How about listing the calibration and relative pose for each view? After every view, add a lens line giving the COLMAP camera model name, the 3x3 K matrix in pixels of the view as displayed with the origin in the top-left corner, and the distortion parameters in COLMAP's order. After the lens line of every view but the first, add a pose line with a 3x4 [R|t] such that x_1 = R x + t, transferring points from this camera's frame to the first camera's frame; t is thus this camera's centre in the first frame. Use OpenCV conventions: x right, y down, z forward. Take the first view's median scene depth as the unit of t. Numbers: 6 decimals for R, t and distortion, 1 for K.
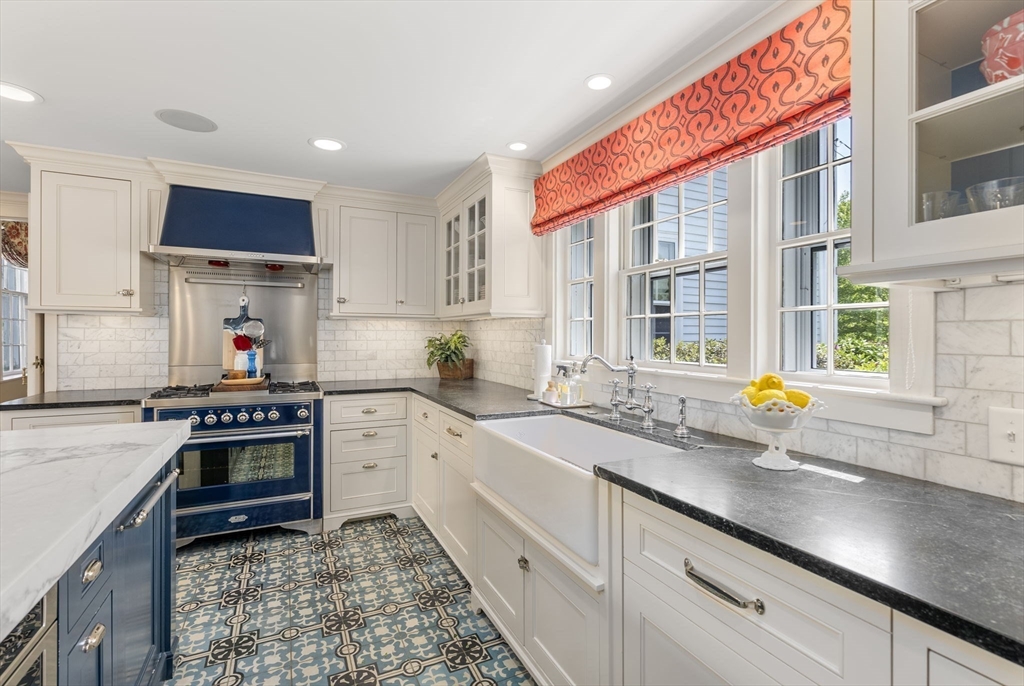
lens RADIAL K [[474.0, 0, 514.7], [0, 474.0, 336.6], [0, 0, 1]] dist [-0.001498, 0.000456]
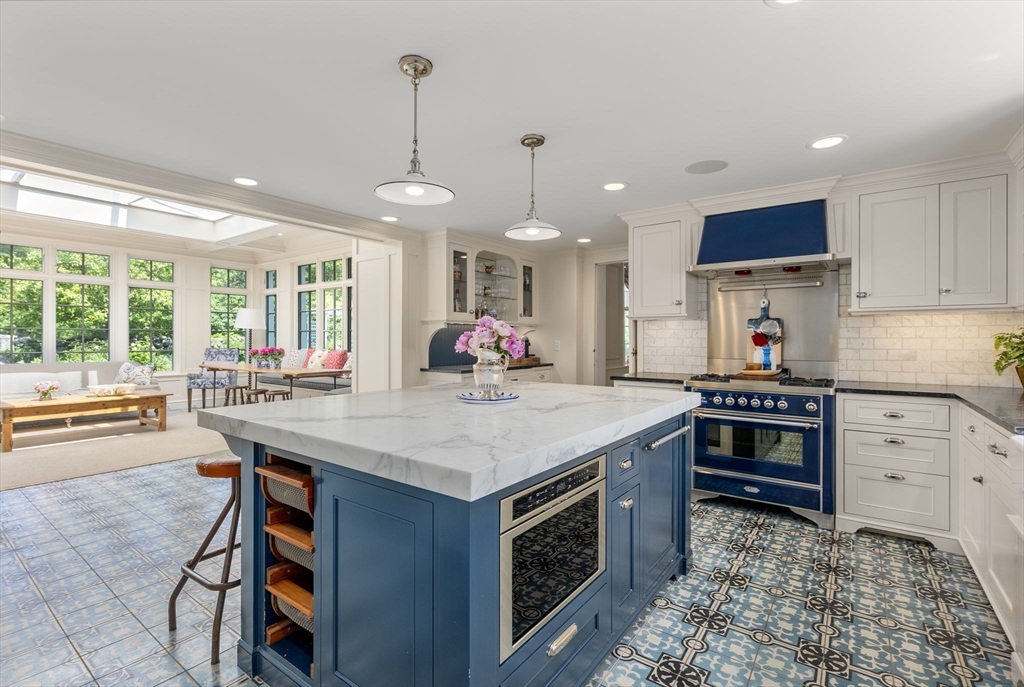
lens RADIAL K [[470.6, 0, 514.8], [0, 470.6, 340.7], [0, 0, 1]] dist [-0.000396, 0.000597]
pose [[0.470034, -0.000846, -0.882648, 0.159185], [-0.001841, 0.999996, -0.001939, 0.020815], [0.882646, 0.002537, 0.470031, -0.058729]]
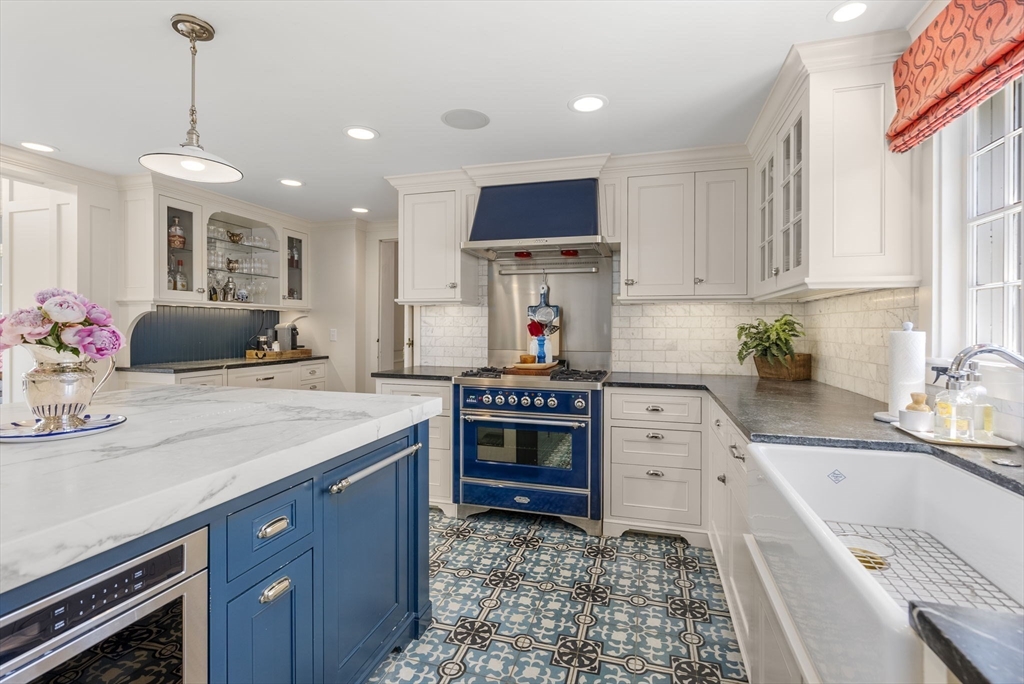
lens RADIAL K [[475.6, 0, 512.5], [0, 475.6, 328.5], [0, 0, 1]] dist [-0.002550, 0.000631]
pose [[0.740857, 0.001211, -0.671662, 0.087717], [-0.004406, 0.999986, -0.003057, 0.017169], [0.671648, 0.005224, 0.740852, 0.213561]]
